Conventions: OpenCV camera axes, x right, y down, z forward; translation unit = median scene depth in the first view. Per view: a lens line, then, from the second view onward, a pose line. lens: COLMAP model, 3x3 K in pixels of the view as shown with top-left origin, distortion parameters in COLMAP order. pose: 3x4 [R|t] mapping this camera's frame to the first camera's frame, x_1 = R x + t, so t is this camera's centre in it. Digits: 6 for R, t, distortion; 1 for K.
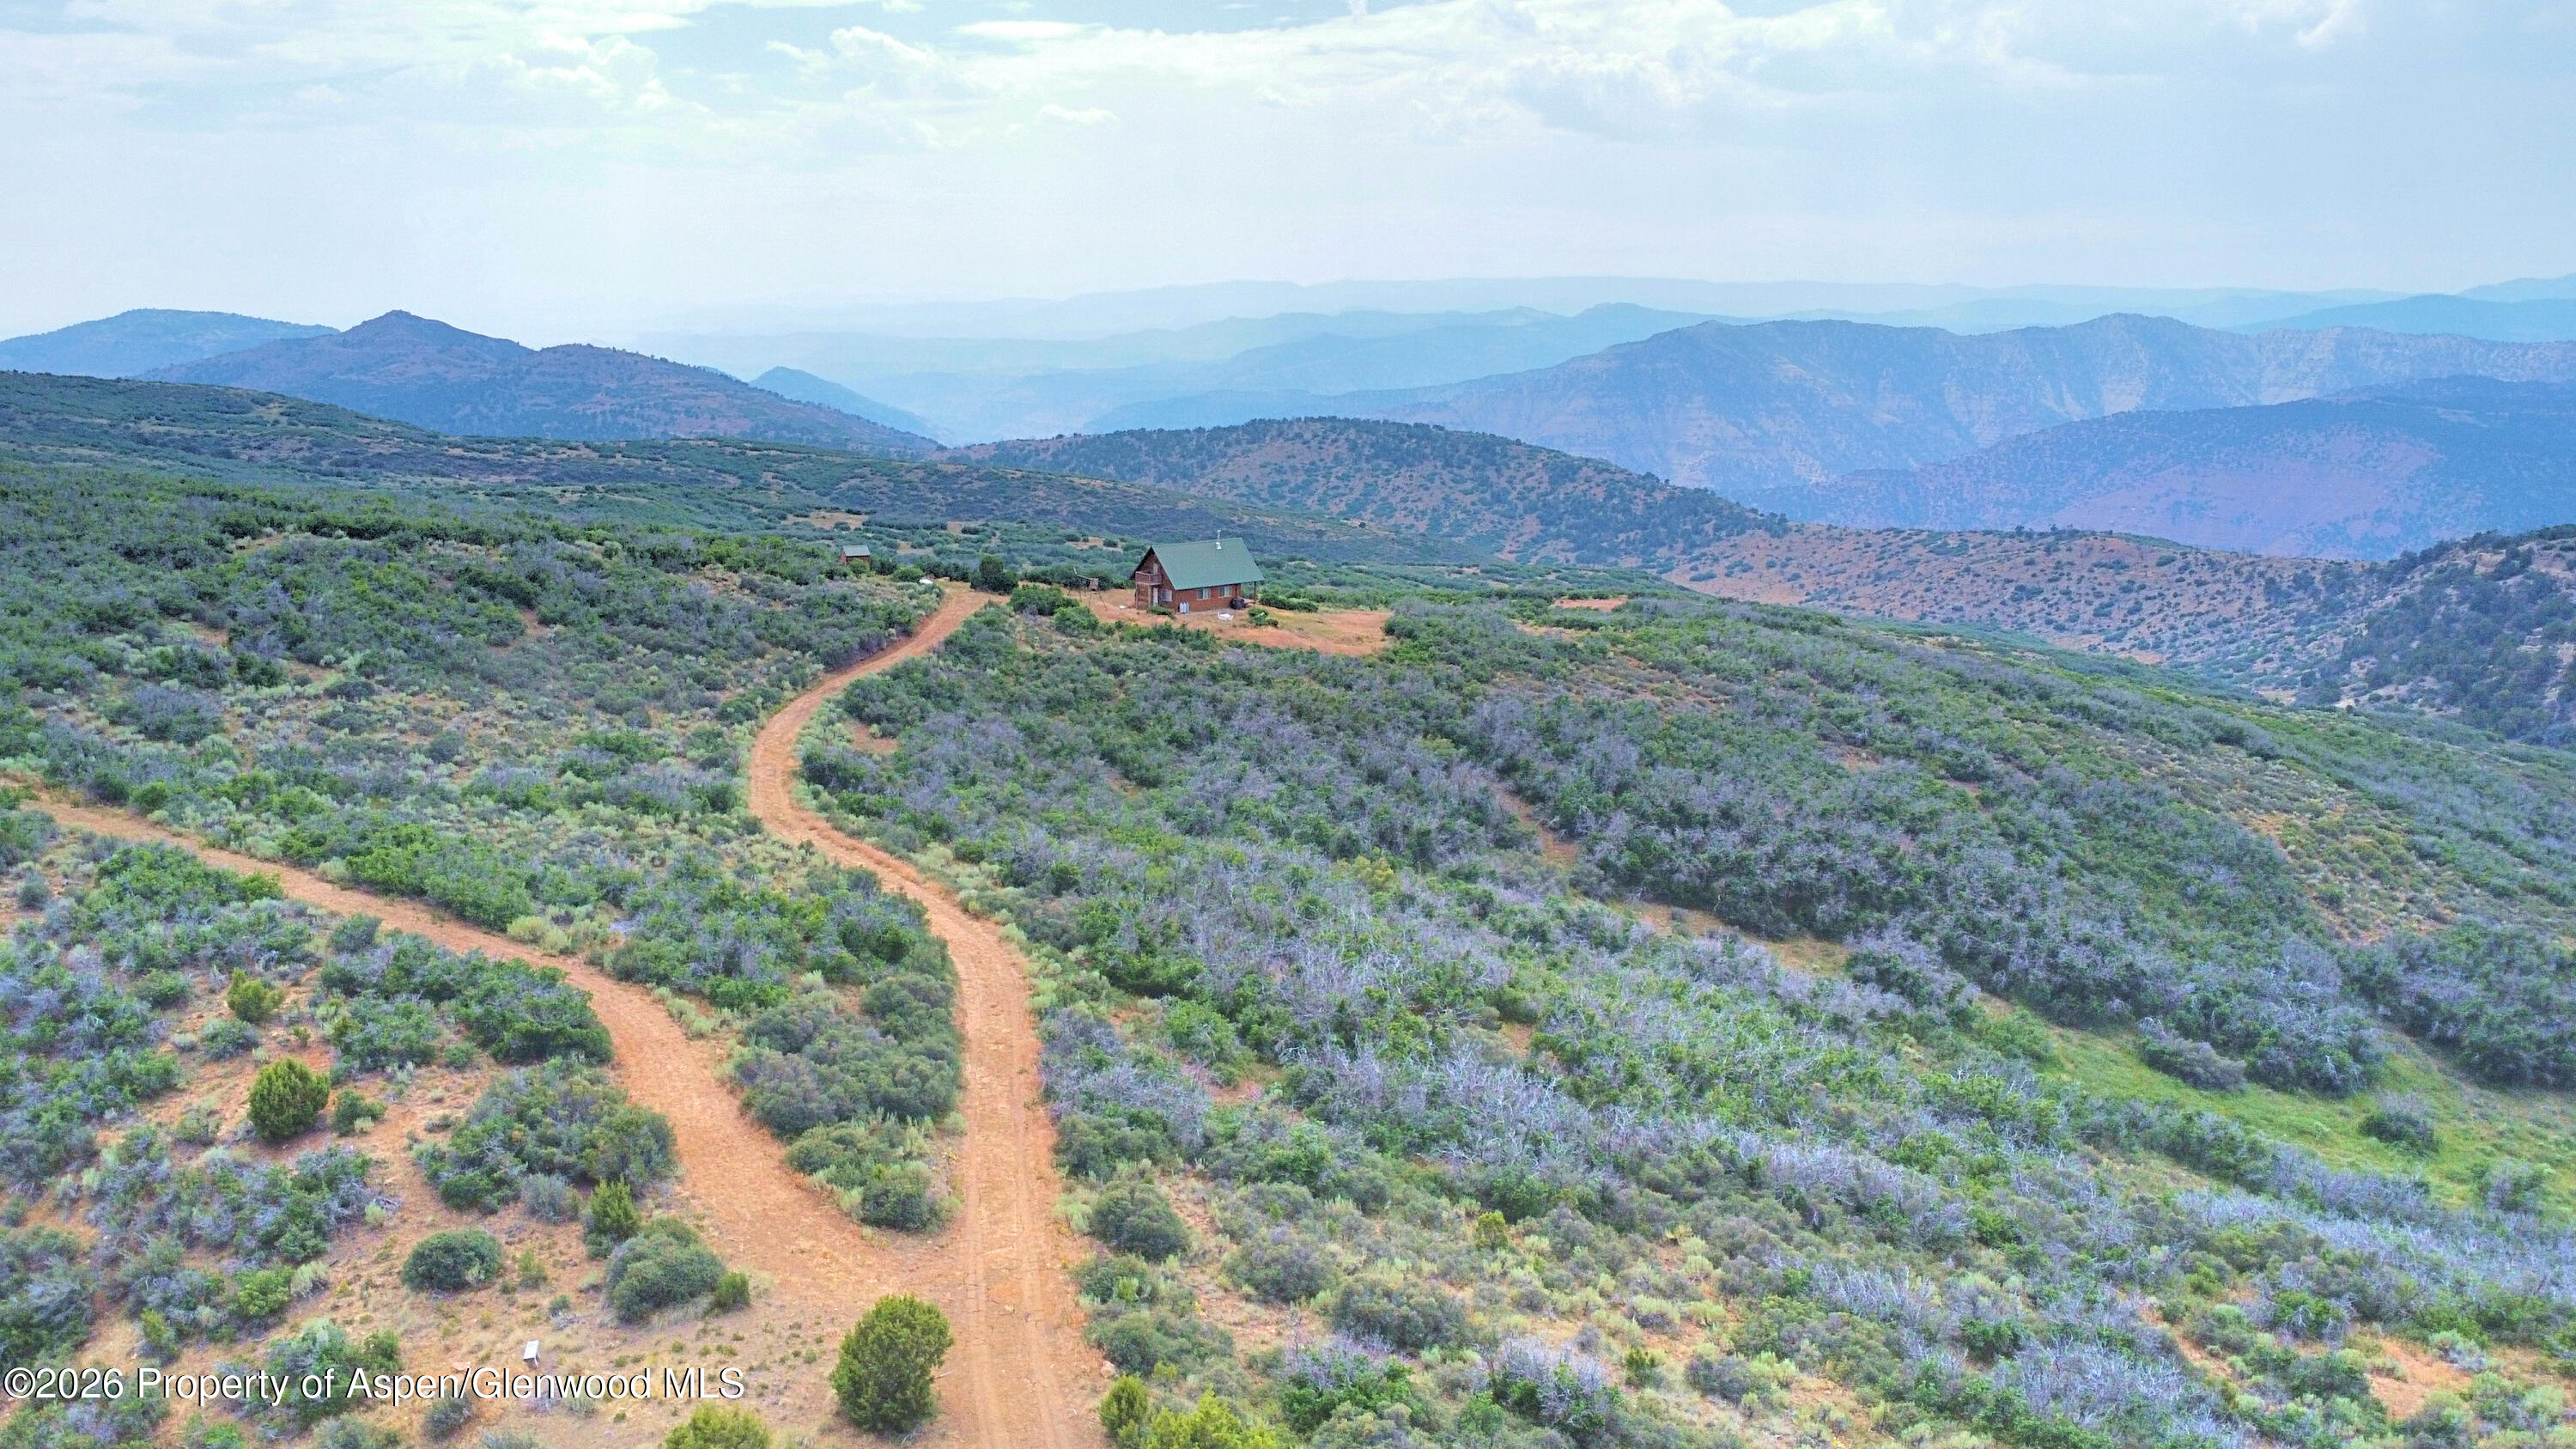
lens RADIAL K [[1934.4, 0, 1293.6], [0, 1934.4, 730.0], [0, 0, 1]] dist [0.002198, -0.009661]
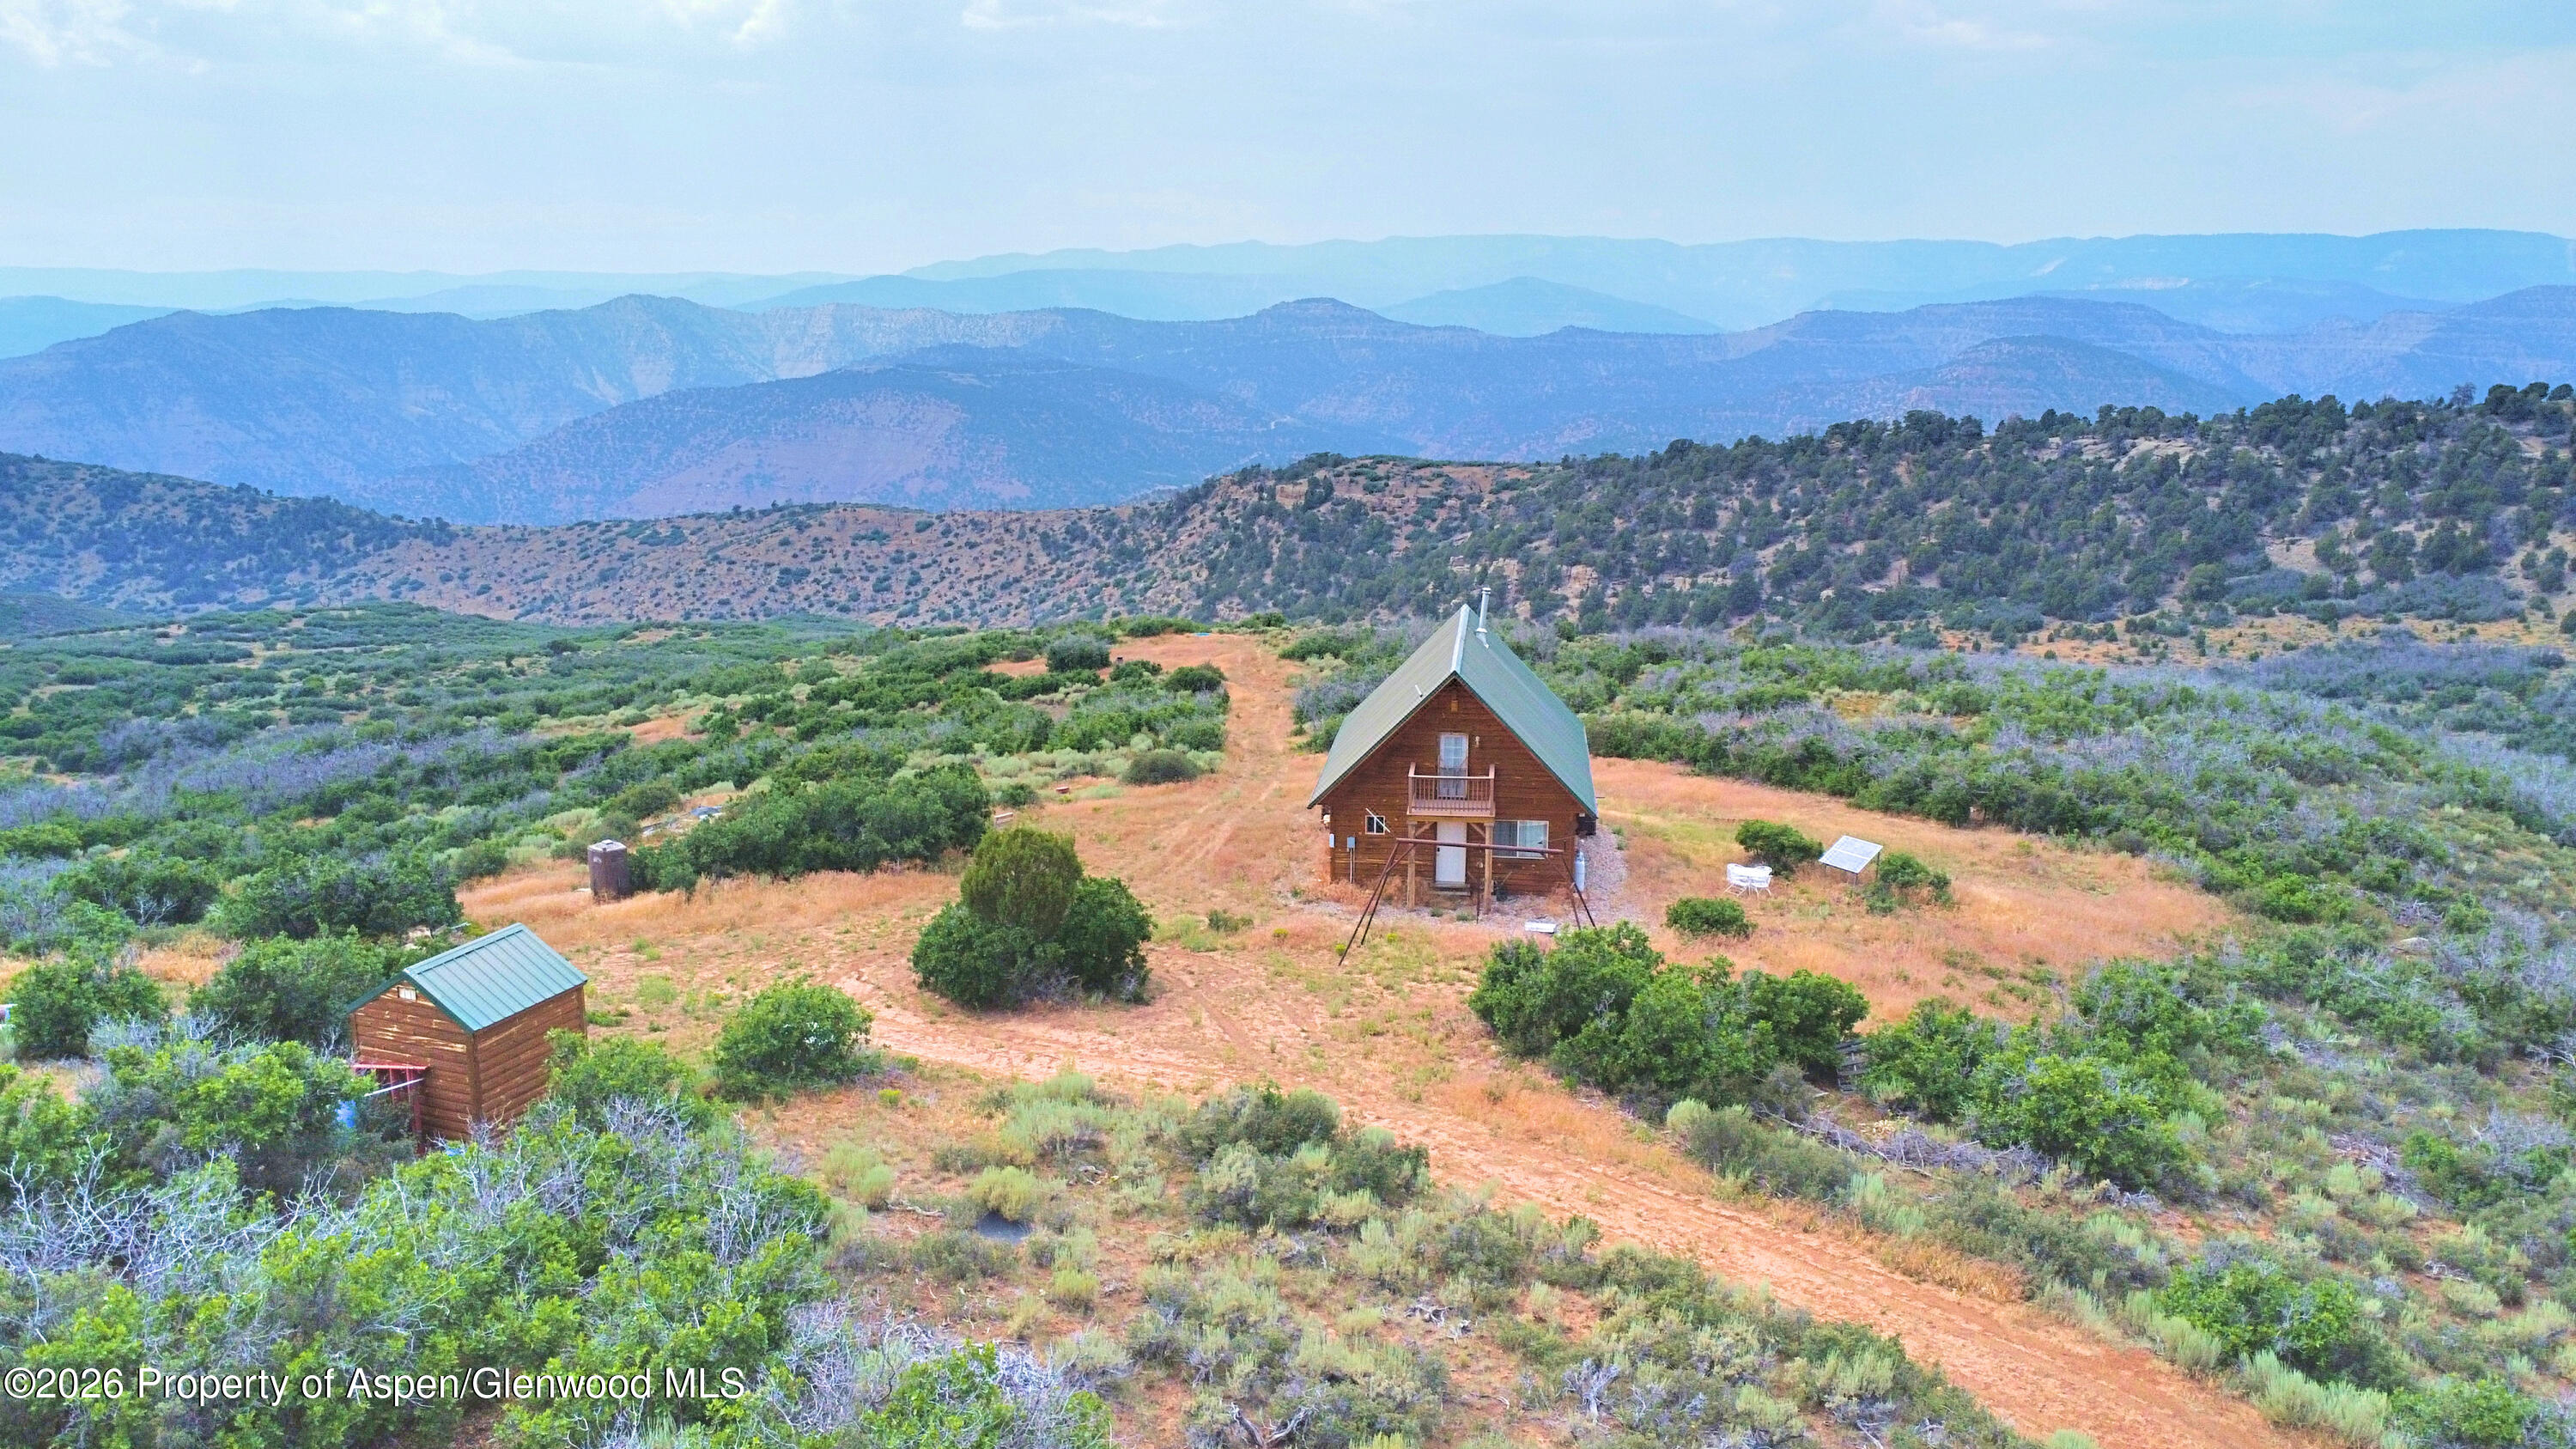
lens RADIAL K [[1934.4, 0, 1299.0], [0, 1934.4, 707.0], [0, 0, 1]] dist [0.002198, -0.009661]
pose [[0.737844, -0.156313, 0.656622, -0.034963], [0.160001, 0.985593, 0.054833, -0.014122], [-0.655733, 0.064602, 0.752224, 0.104795]]
